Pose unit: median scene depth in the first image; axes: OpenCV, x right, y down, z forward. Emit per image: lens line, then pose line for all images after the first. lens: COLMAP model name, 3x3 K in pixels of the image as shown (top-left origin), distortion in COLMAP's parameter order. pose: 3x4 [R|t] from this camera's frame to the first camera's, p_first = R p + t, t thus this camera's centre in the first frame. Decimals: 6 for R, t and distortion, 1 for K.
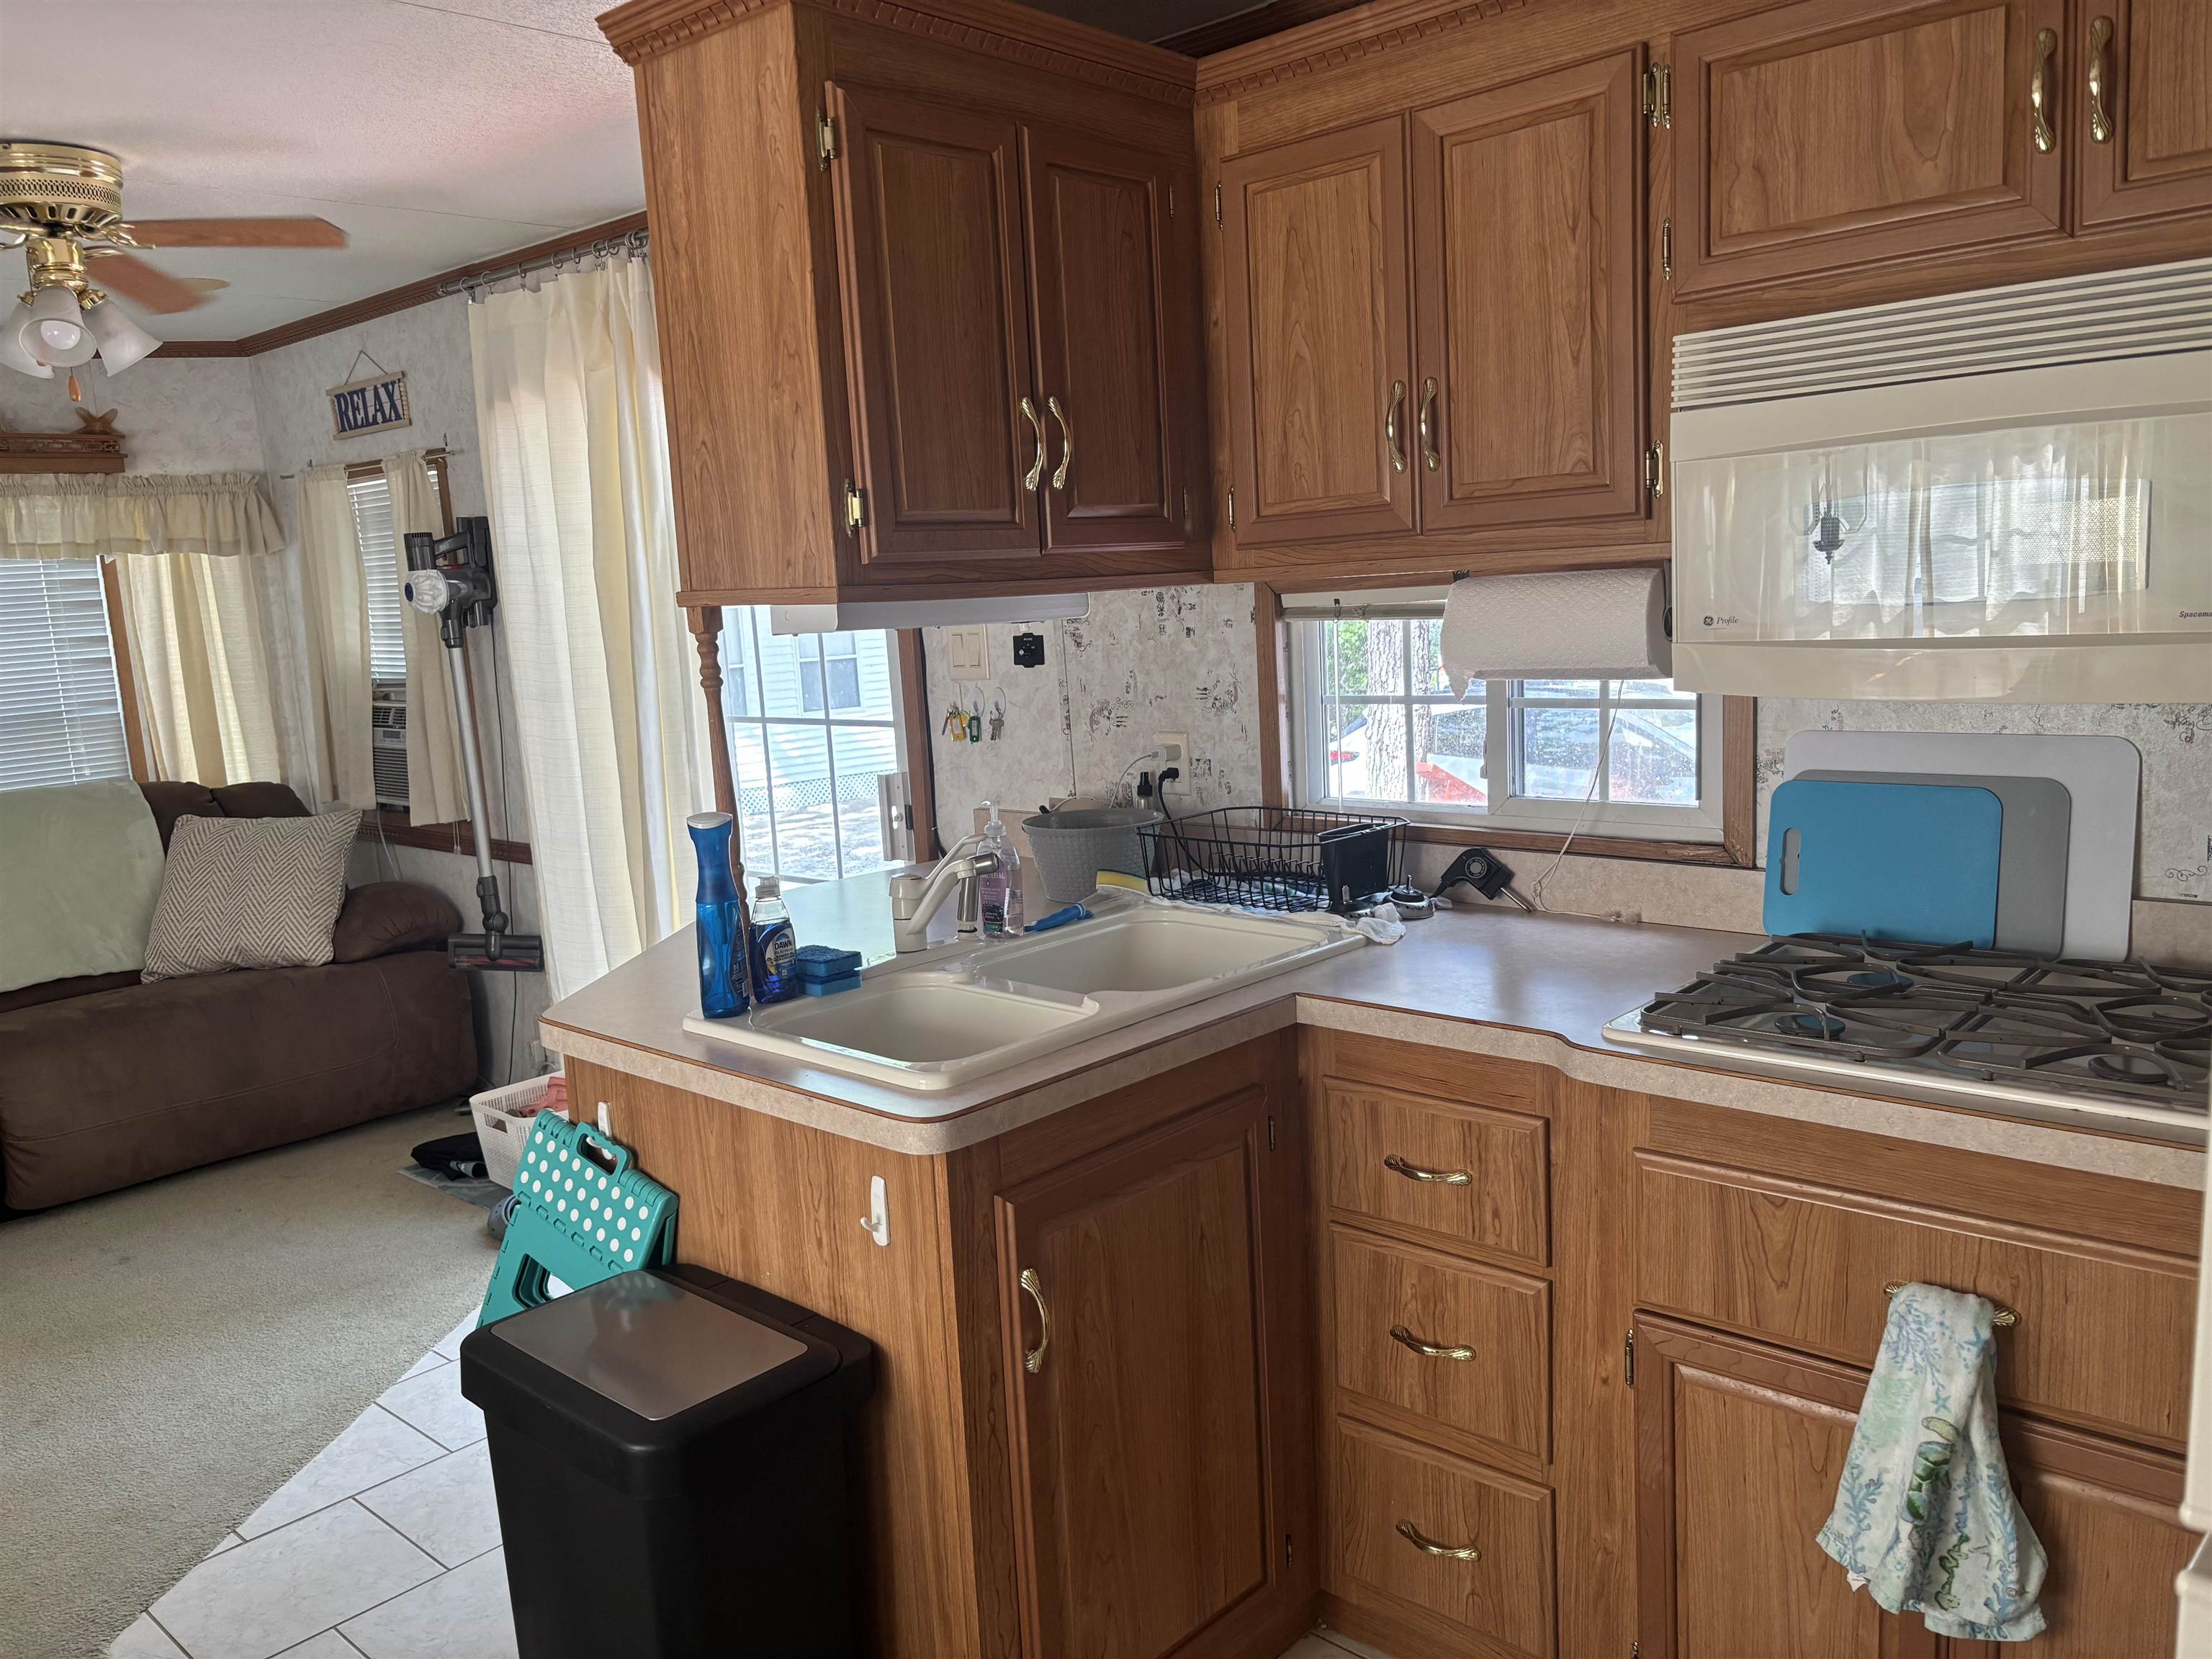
lens RADIAL K [[1647.5, 0, 1112.0], [0, 1647.5, 834.8], [0, 0, 1]] dist [0.031817, -0.045602]
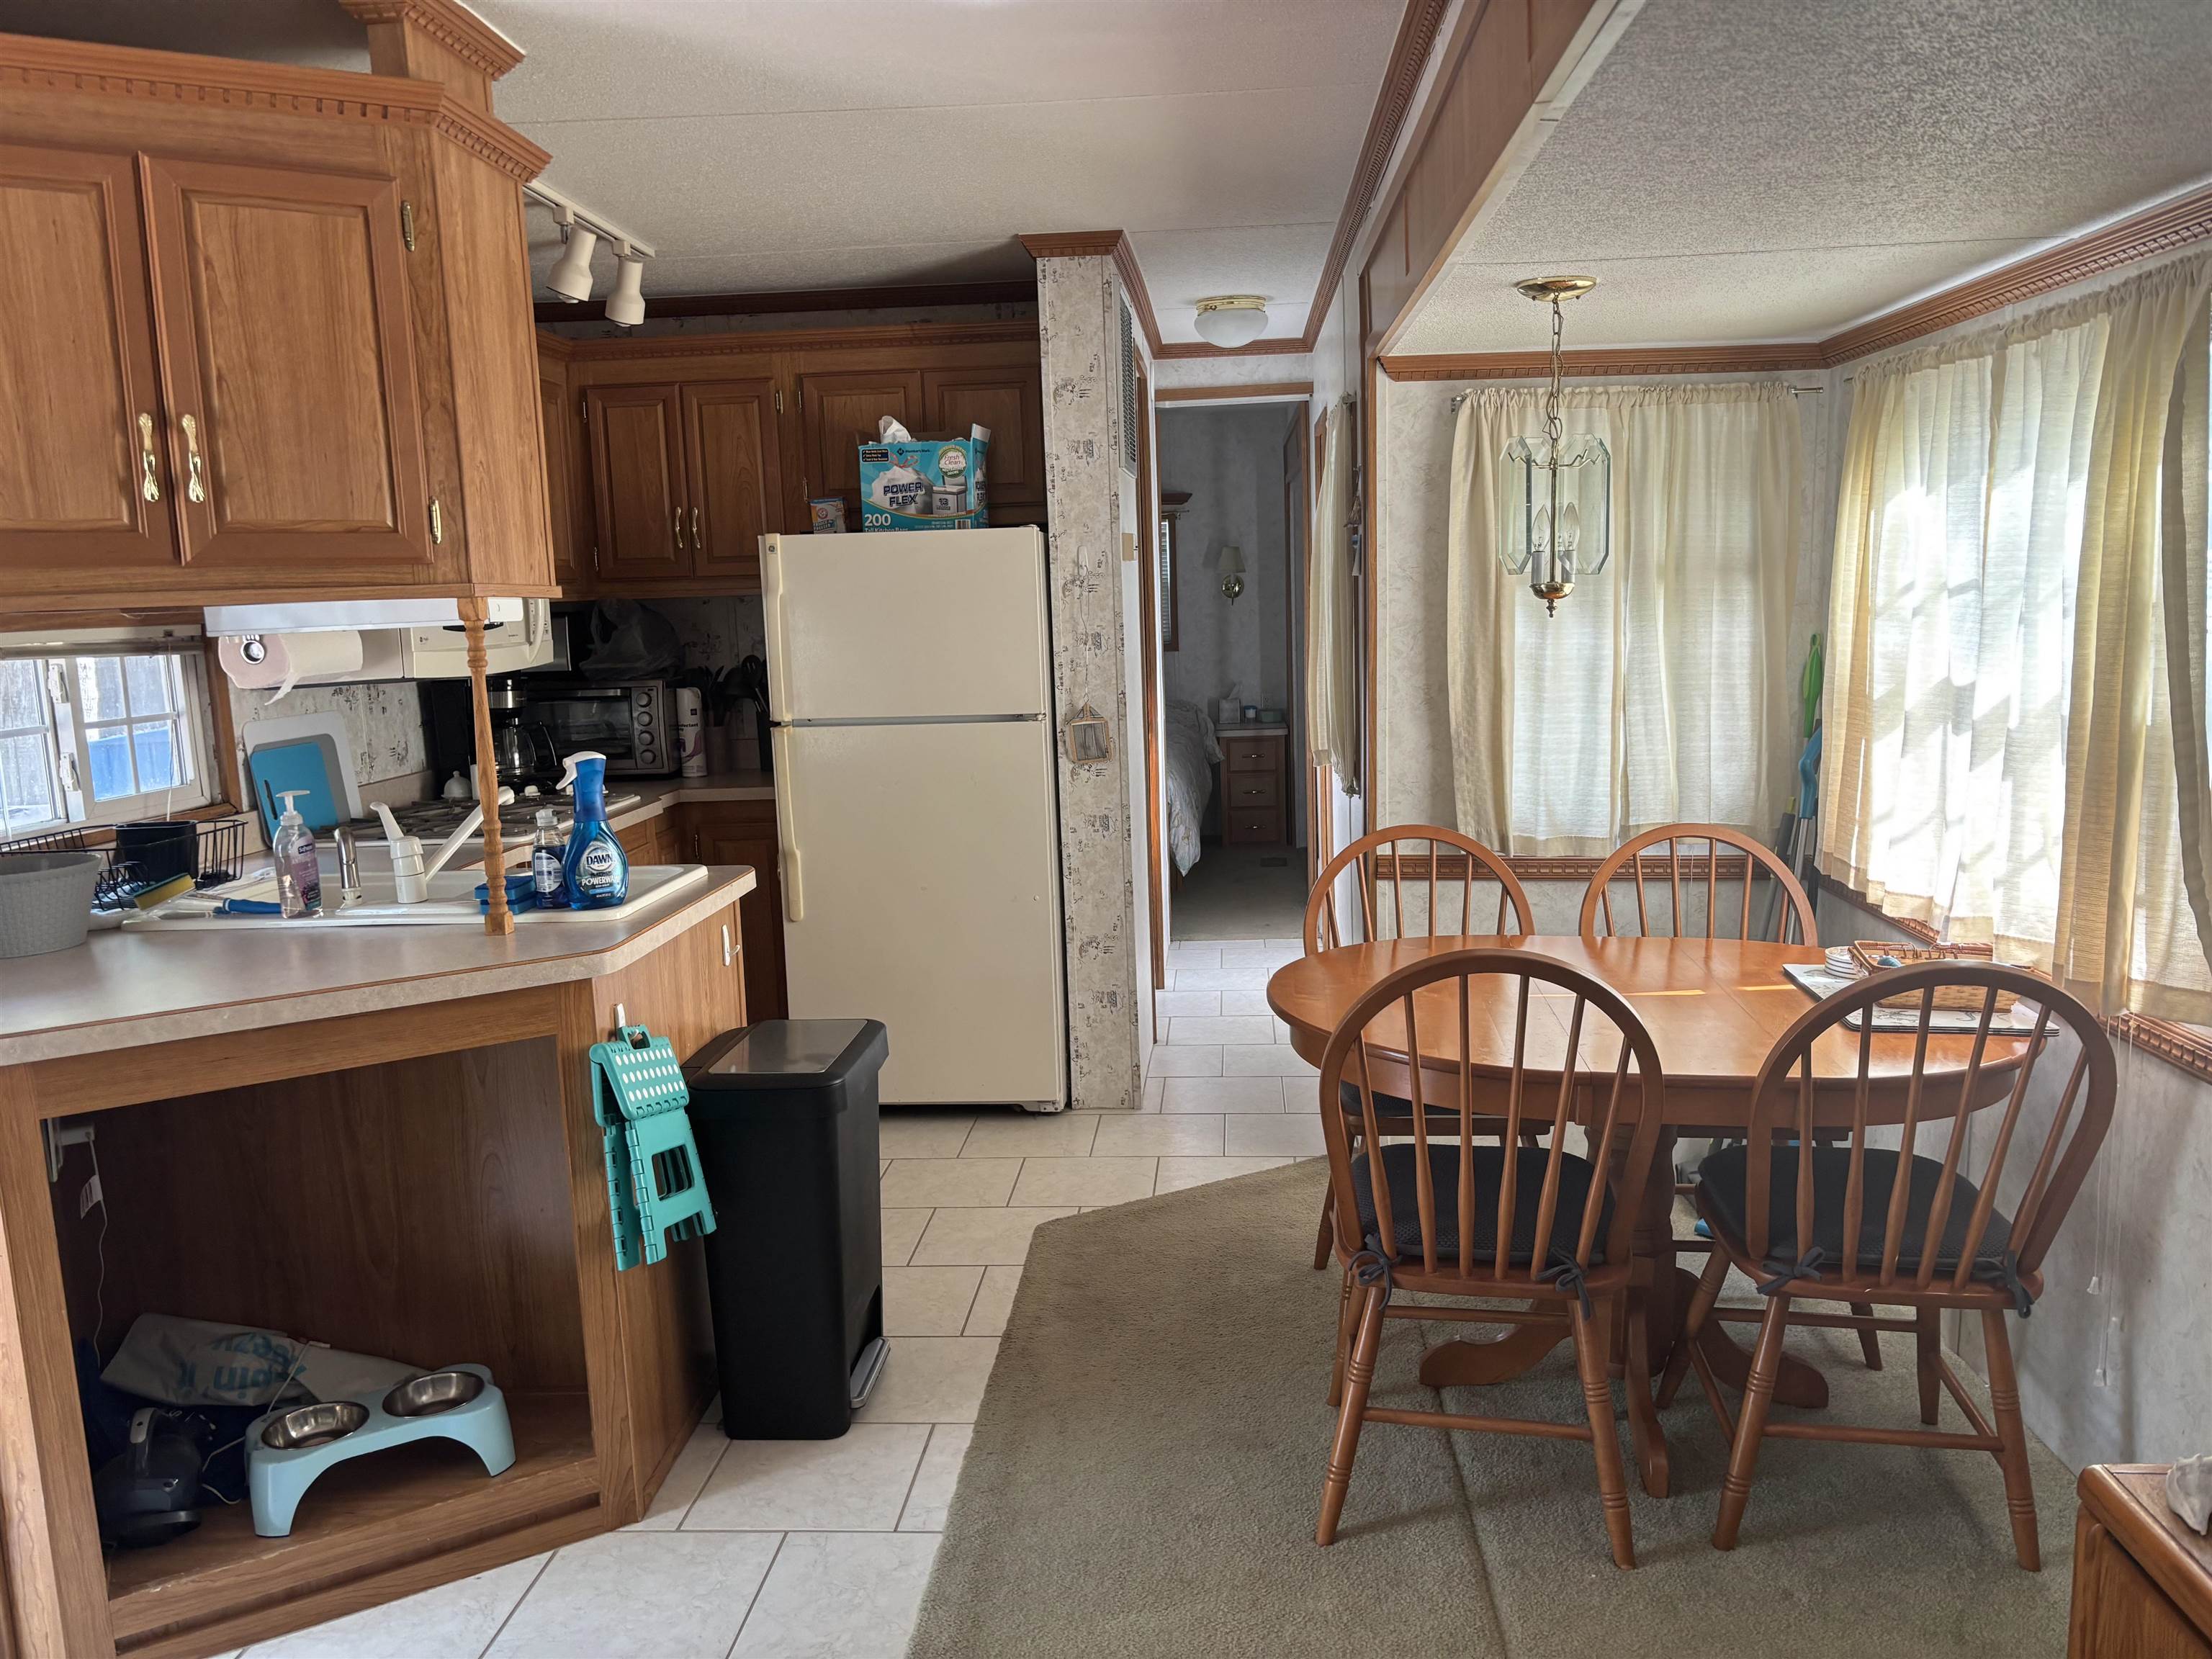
lens RADIAL K [[1647.5, 0, 1112.0], [0, 1647.5, 834.8], [0, 0, 1]] dist [0.031817, -0.045602]
pose [[-0.607770, -0.041186, 0.793044, -0.649155], [0.185815, 0.963555, 0.192445, -0.052314], [-0.772067, 0.264322, -0.577967, 0.612628]]
